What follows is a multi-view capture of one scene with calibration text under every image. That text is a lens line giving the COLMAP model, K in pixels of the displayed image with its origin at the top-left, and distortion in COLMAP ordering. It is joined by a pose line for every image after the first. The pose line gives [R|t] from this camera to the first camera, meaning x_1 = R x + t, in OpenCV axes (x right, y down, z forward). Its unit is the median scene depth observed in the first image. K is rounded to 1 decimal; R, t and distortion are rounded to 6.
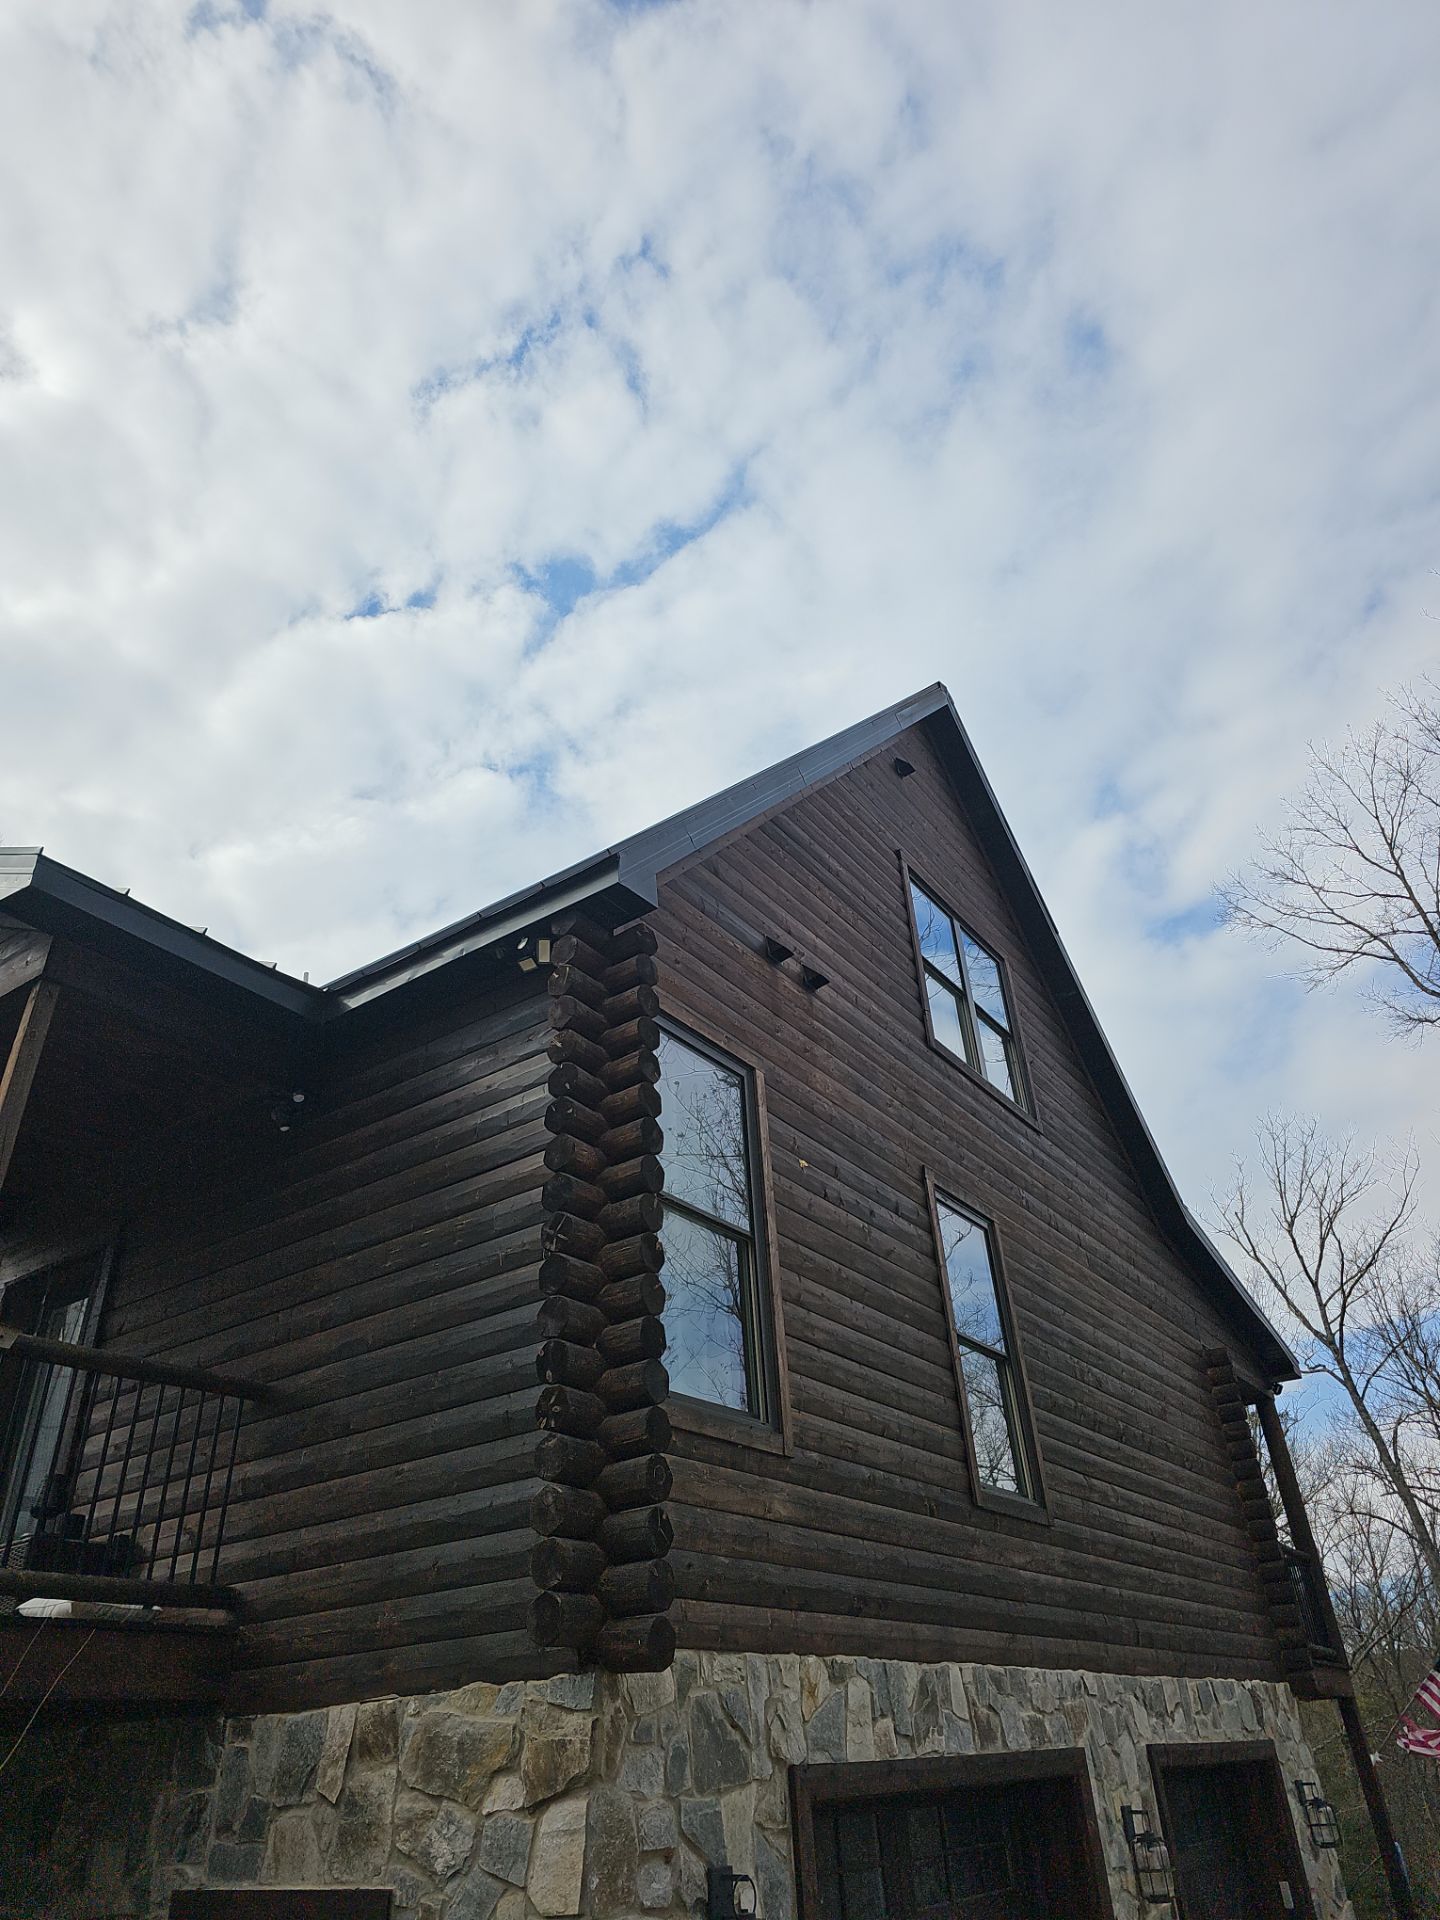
lens RADIAL K [[1274.4, 0, 730.2], [0, 1274.4, 946.3], [0, 0, 1]] dist [0.035282, -0.026076]
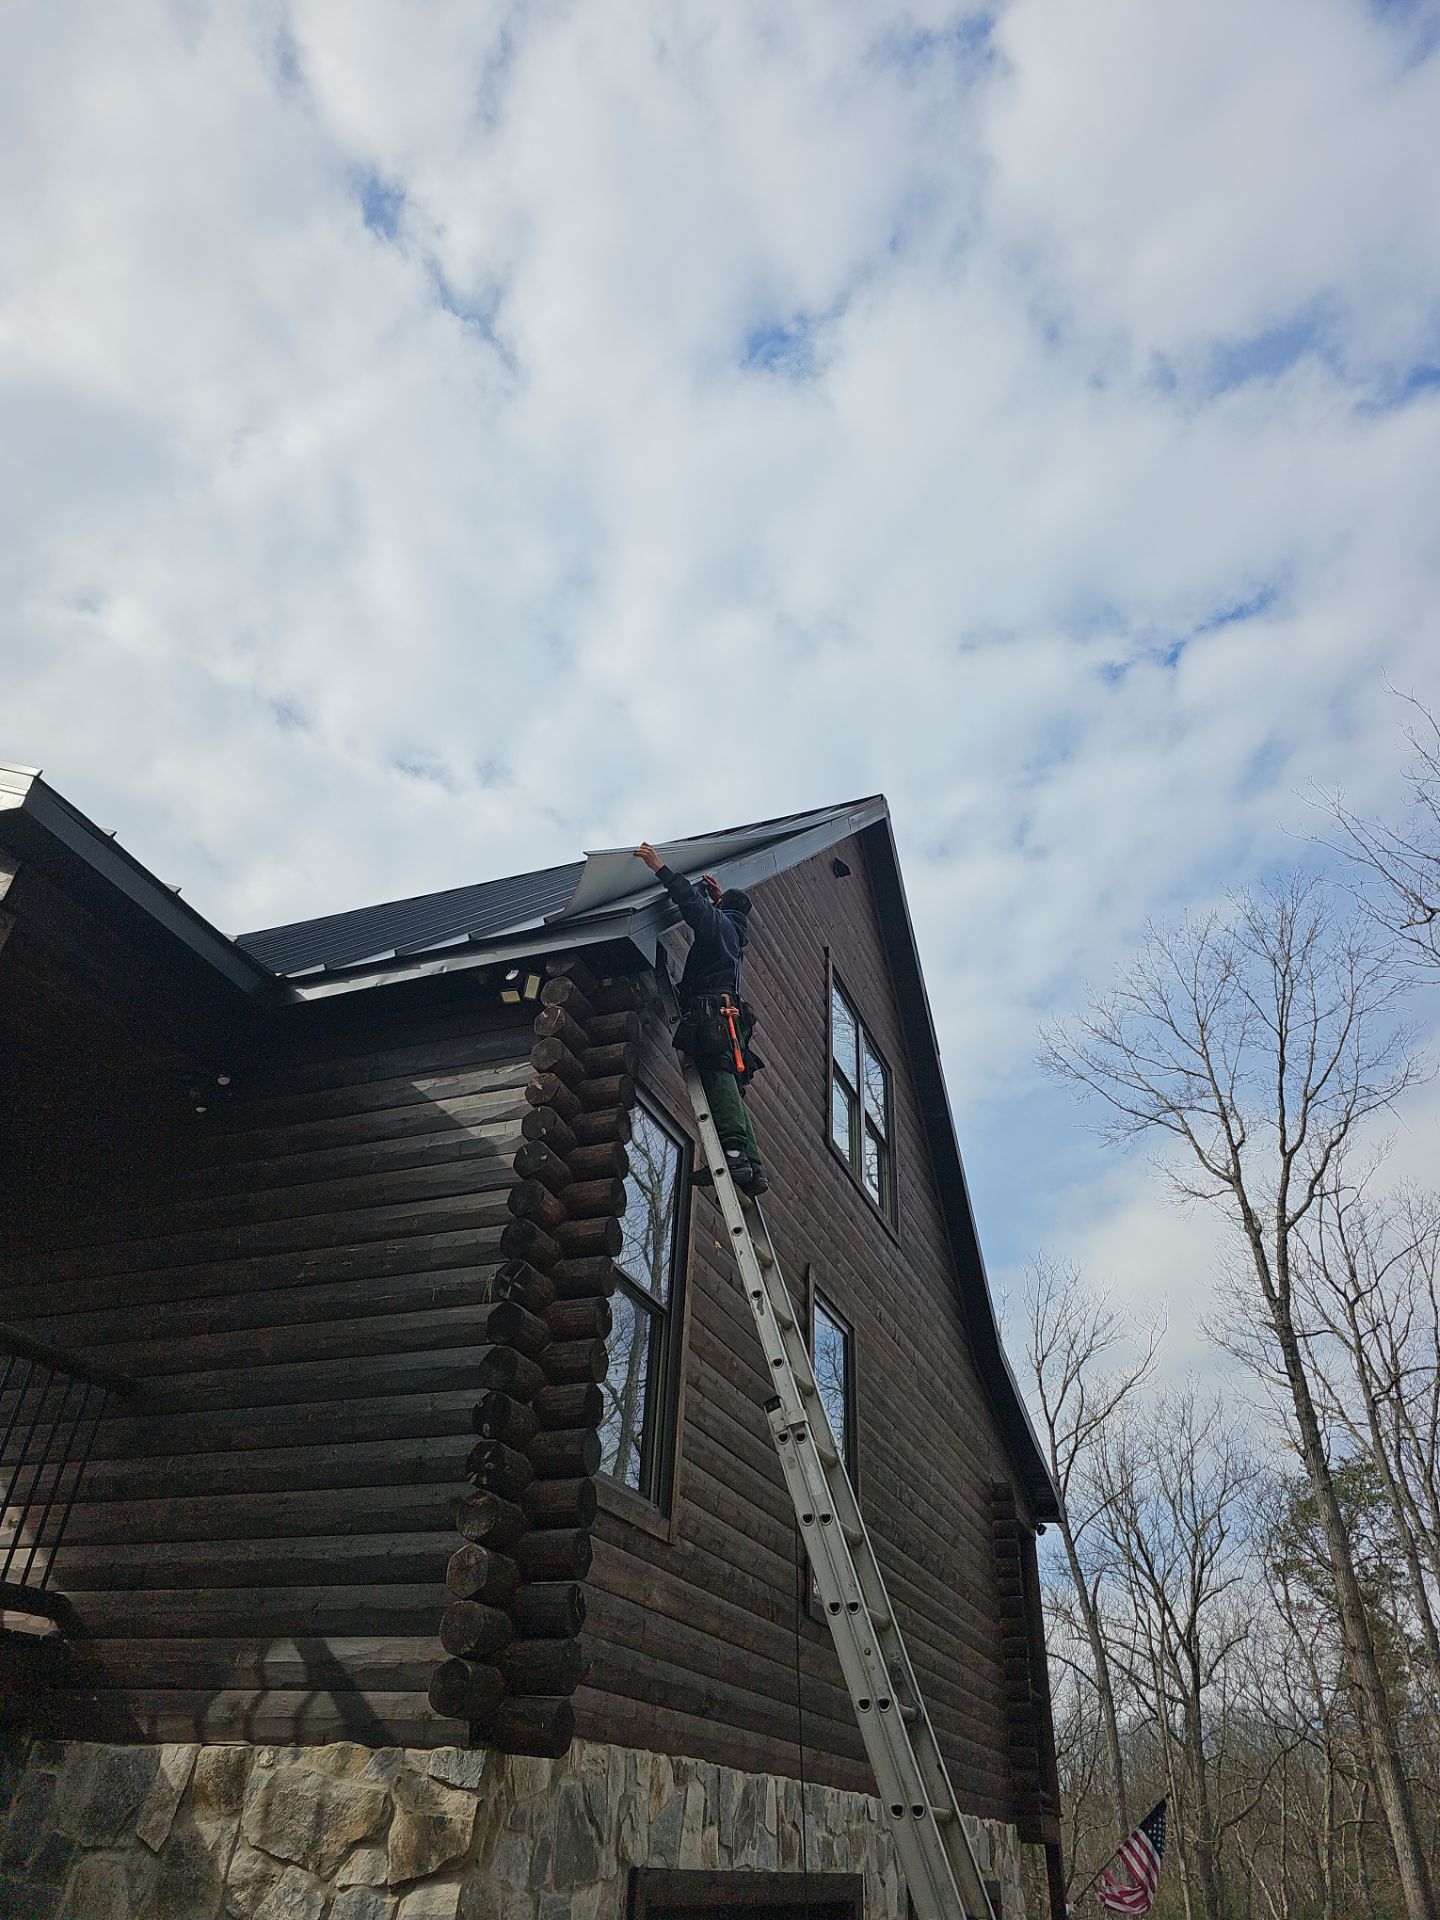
lens RADIAL K [[1274.4, 0, 730.7], [0, 1274.4, 949.2], [0, 0, 1]] dist [0.035282, -0.026076]
pose [[0.967815, 0.214497, 0.131629, -0.133700], [-0.208743, 0.976353, -0.056218, -0.001424], [-0.140575, 0.026932, 0.989704, 0.006393]]
